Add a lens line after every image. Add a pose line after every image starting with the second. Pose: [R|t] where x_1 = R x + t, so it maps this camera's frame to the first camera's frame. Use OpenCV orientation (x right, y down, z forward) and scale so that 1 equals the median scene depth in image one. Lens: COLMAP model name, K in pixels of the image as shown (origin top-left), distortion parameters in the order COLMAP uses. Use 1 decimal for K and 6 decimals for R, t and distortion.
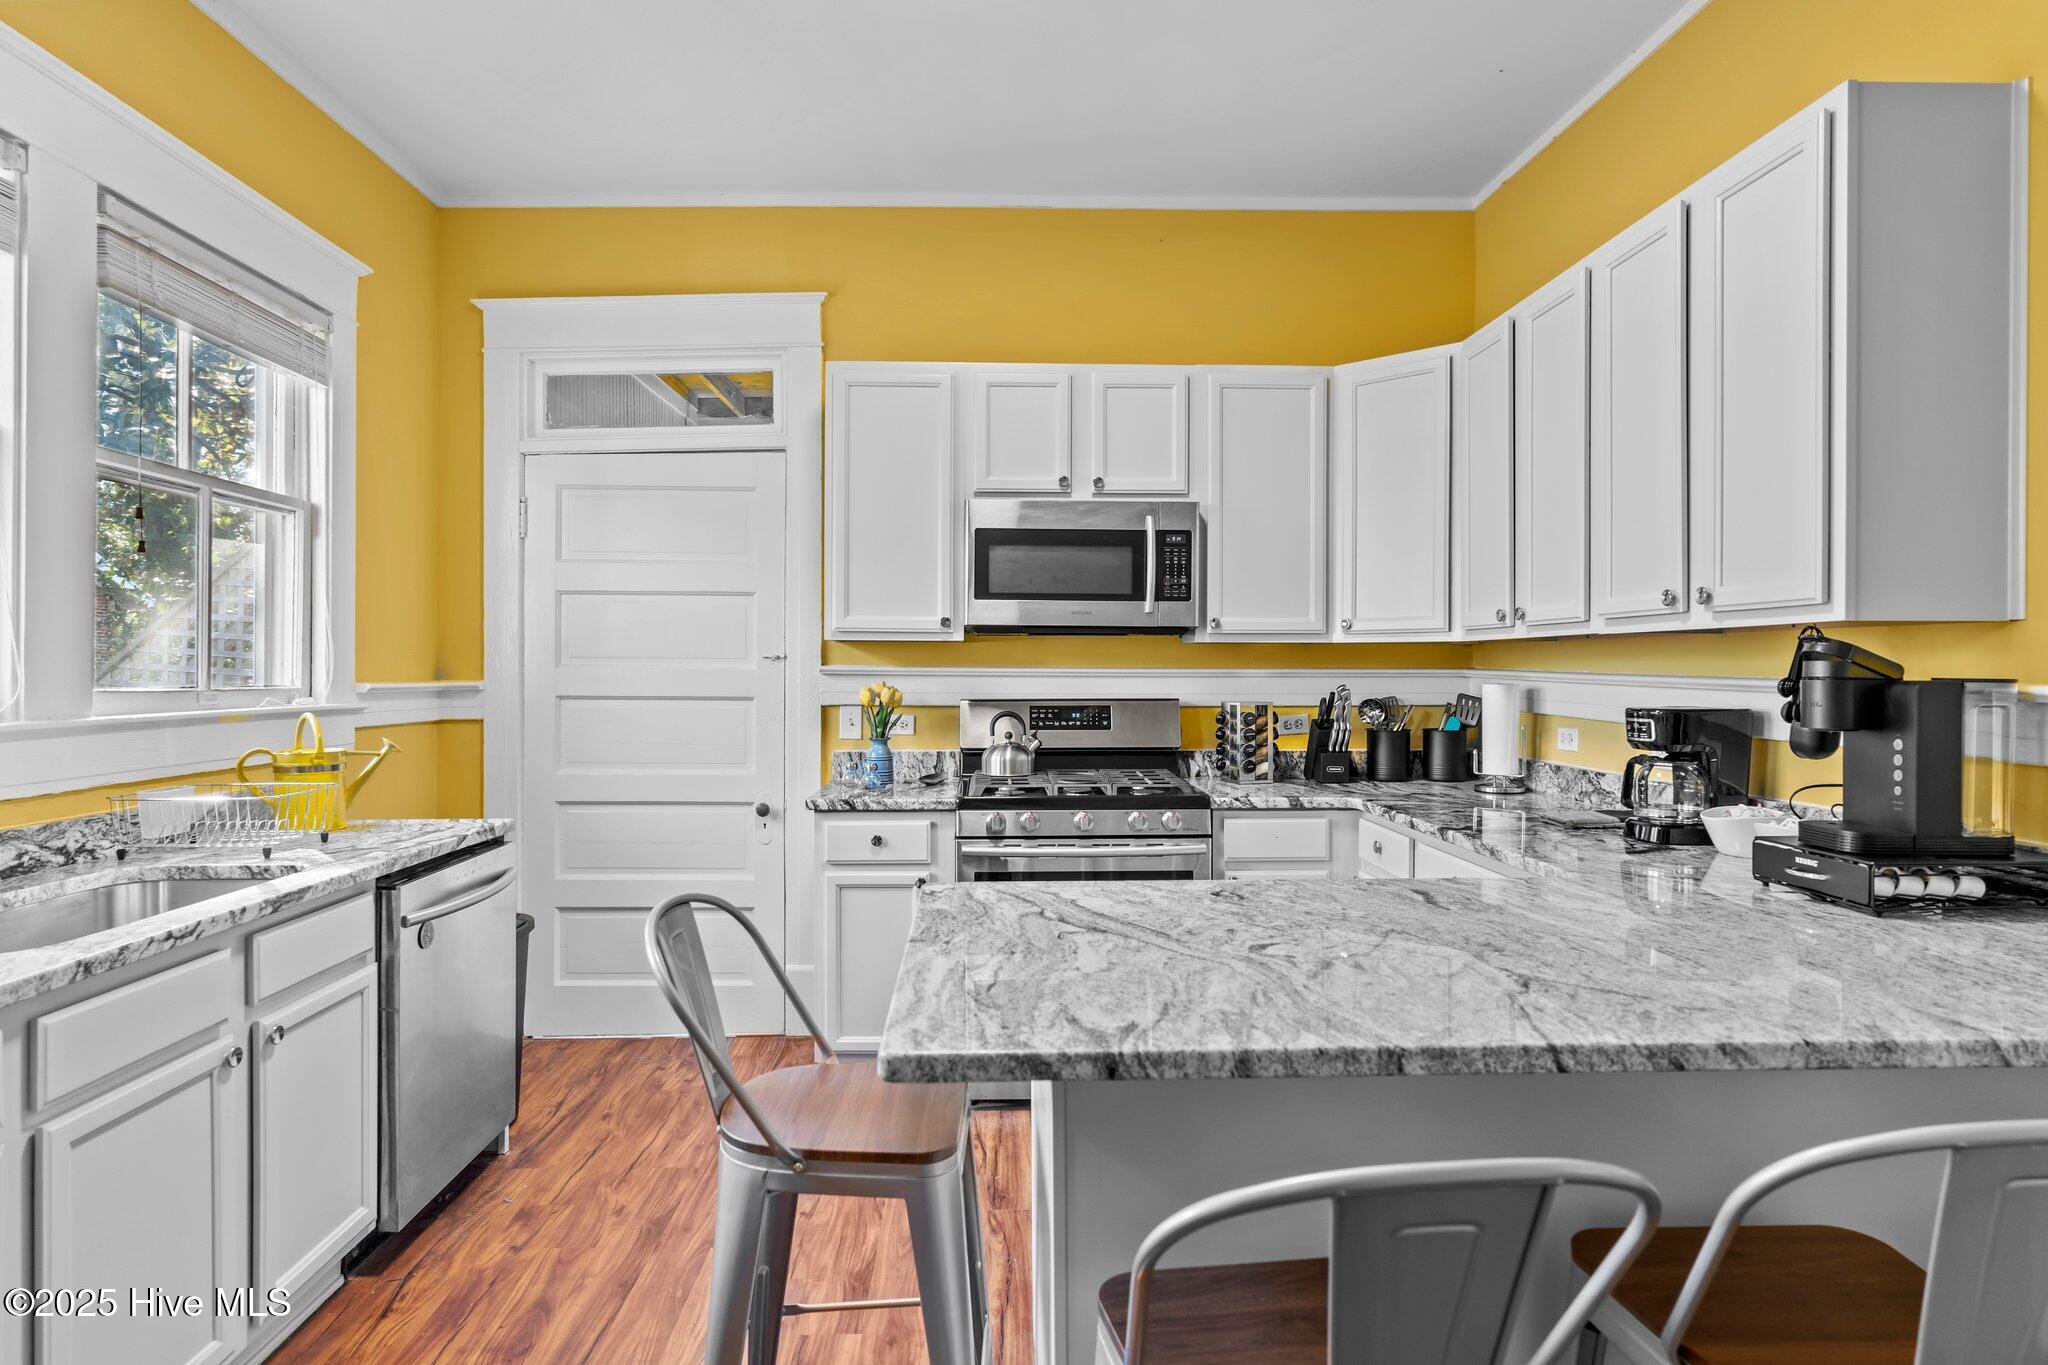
lens RADIAL K [[1127.9, 0, 1019.8], [0, 1127.9, 679.6], [0, 0, 1]] dist [-0.004538, 0.002410]
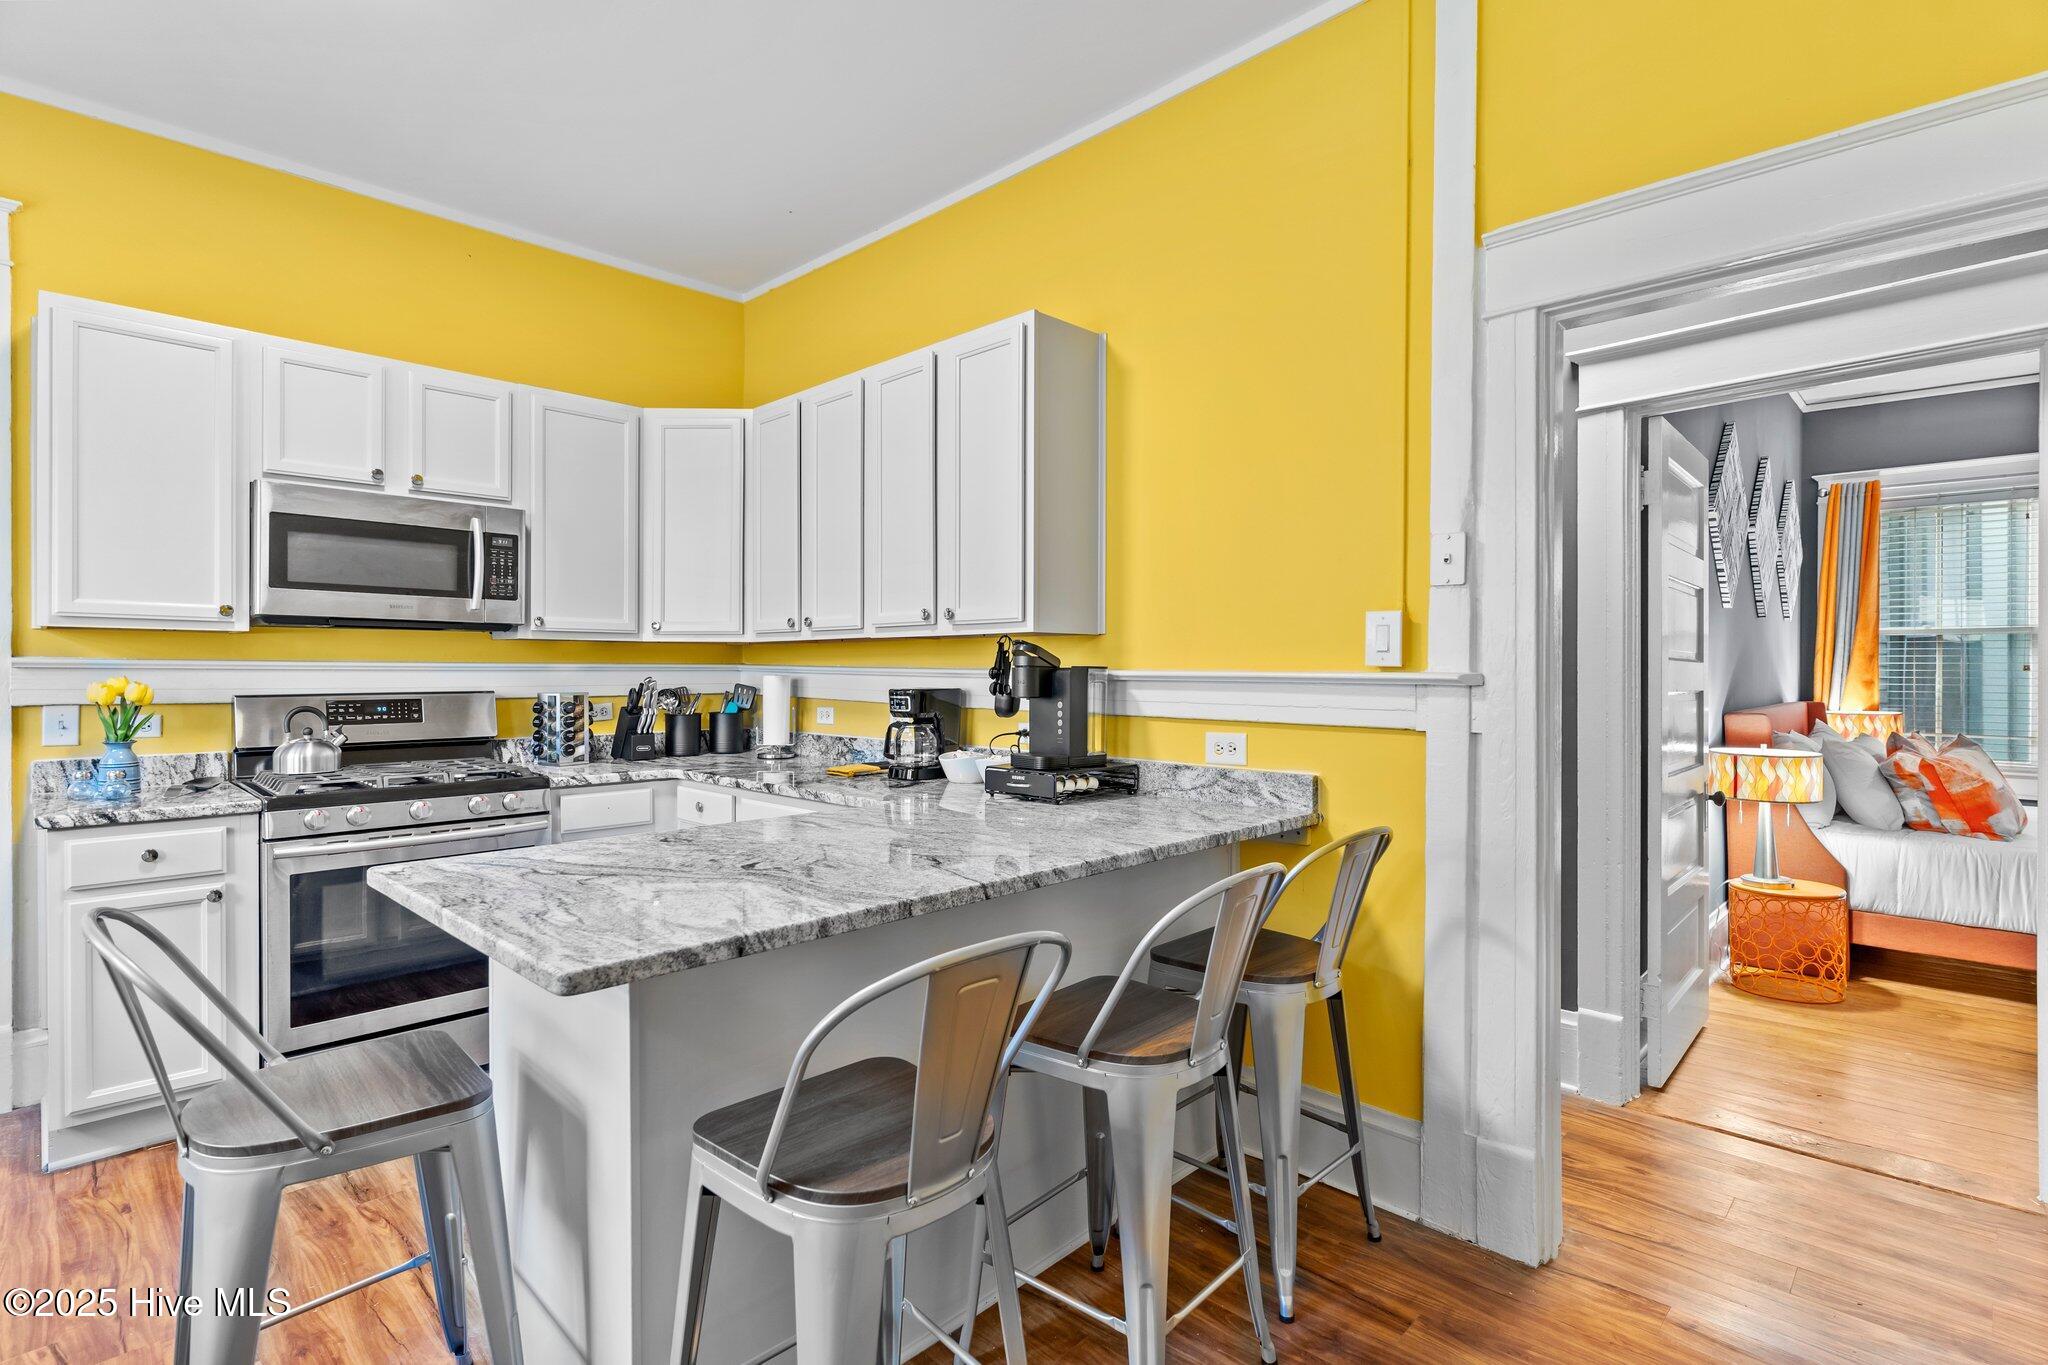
lens RADIAL K [[987.8, 0, 1024.0], [0, 987.8, 682.5], [0, 0, 1]] dist [0.002681, 0.000064]
pose [[0.724270, -0.009053, 0.689457, -0.161677], [0.006749, 0.999959, 0.006041, 0.007602], [-0.689484, 0.000278, 0.724301, -0.029362]]
